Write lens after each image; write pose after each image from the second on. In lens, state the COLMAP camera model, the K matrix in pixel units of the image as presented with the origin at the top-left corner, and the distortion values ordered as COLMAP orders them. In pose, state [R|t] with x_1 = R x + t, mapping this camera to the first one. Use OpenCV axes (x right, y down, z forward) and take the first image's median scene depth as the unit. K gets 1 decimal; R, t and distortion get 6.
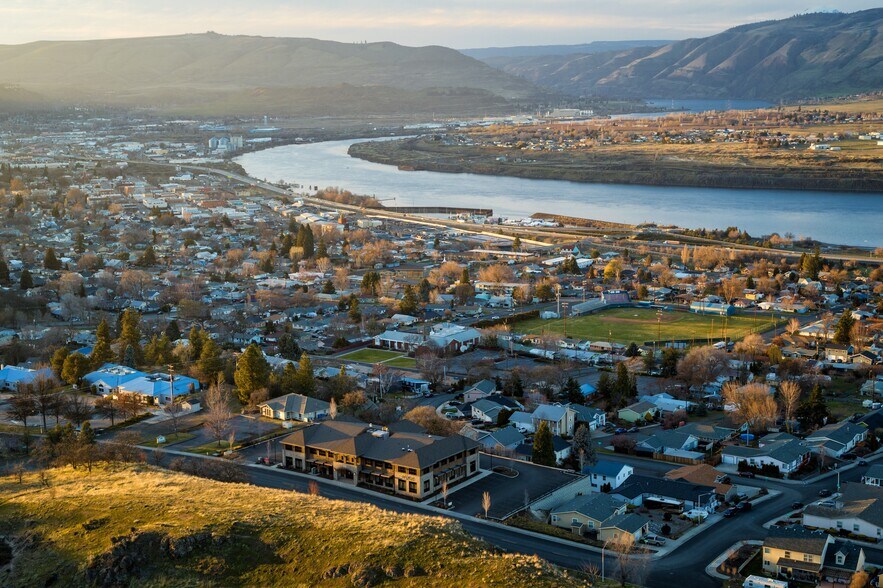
lens RADIAL K [[1348.9, 0, 441.5], [0, 1348.9, 294.0], [0, 0, 1]] dist [0.001552, 0.006734]
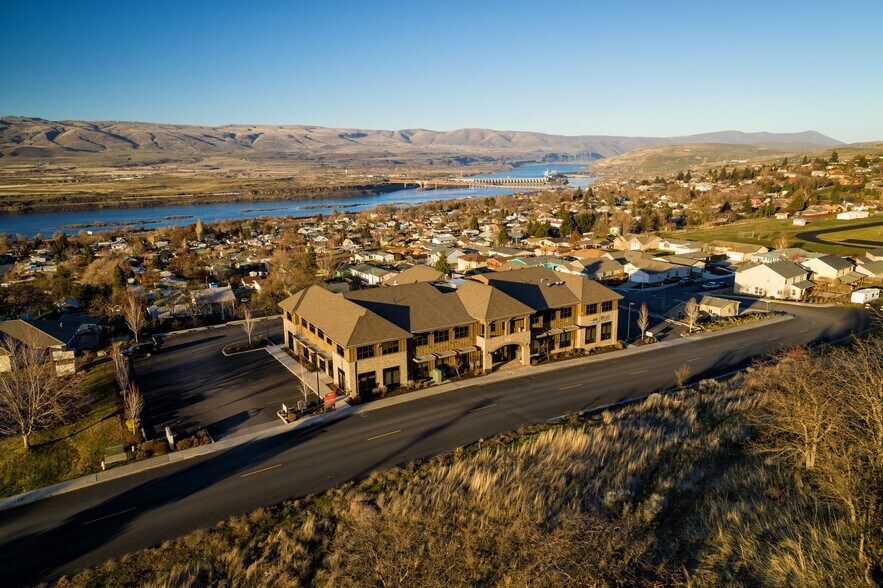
lens RADIAL K [[604.2, 0, 444.9], [0, 604.2, 296.4], [0, 0, 1]] dist [-0.002223, -0.001914]
pose [[0.376060, -0.191914, 0.906503, -0.219244], [0.153478, 0.977704, 0.143318, 0.053583], [-0.913796, 0.085232, 0.397130, 0.685492]]
